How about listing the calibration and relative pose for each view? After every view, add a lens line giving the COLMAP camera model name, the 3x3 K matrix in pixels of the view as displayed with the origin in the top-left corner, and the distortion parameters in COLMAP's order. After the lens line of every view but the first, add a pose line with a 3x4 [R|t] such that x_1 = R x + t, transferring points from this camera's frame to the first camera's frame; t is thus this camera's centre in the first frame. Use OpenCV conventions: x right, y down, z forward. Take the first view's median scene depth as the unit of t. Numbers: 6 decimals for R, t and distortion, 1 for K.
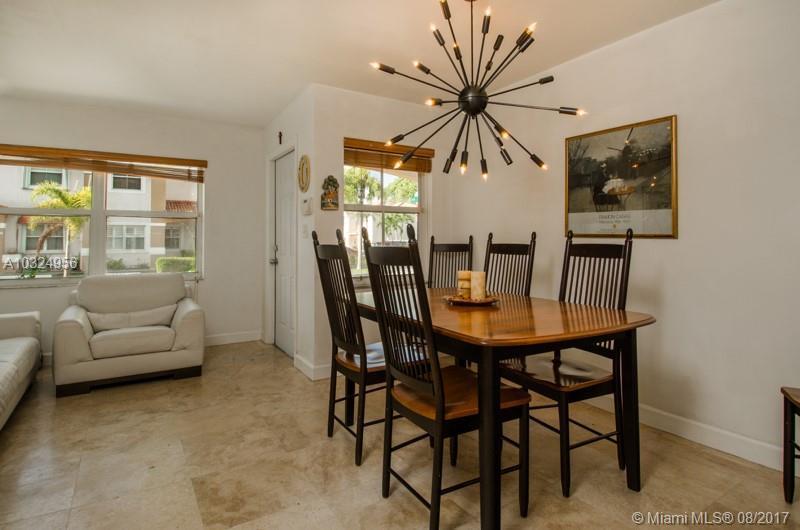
lens RADIAL K [[393.5, 0, 383.2], [0, 393.5, 245.7], [0, 0, 1]] dist [-0.001259, -0.035538]
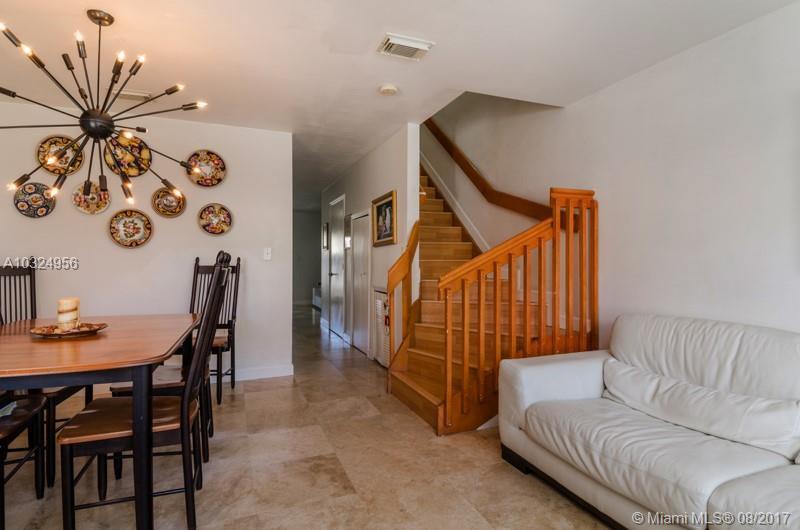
lens RADIAL K [[423.3, 0, 392.5], [0, 423.3, 262.8], [0, 0, 1]] dist [0.046078, -0.048267]
pose [[-0.983002, -0.000202, 0.183592, -0.661250], [0.000243, 0.999997, 0.002402, -0.020924], [-0.183592, 0.002406, -0.983000, 1.747147]]
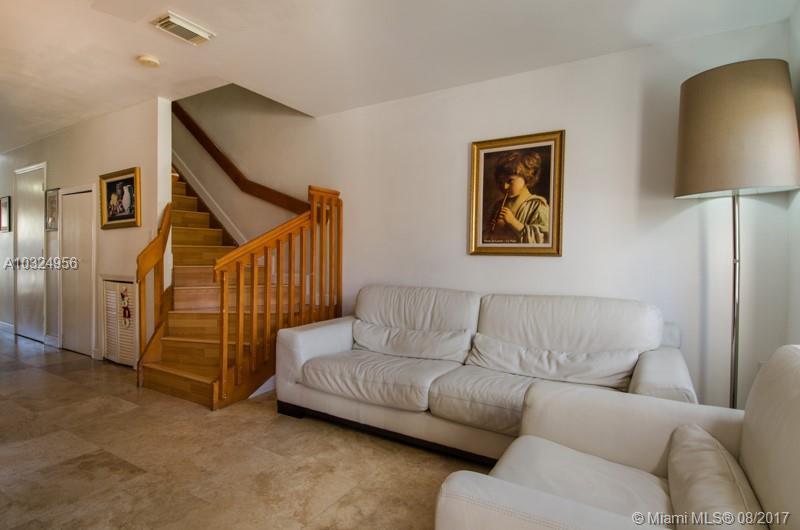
lens RADIAL K [[428.9, 0, 396.7], [0, 428.9, 270.8], [0, 0, 1]] dist [0.055809, -0.051139]
pose [[-0.891788, 0.008171, -0.452380, -0.467156], [-0.009048, 0.999315, 0.035886, 0.004315], [0.452363, 0.036096, -0.891103, 1.930903]]
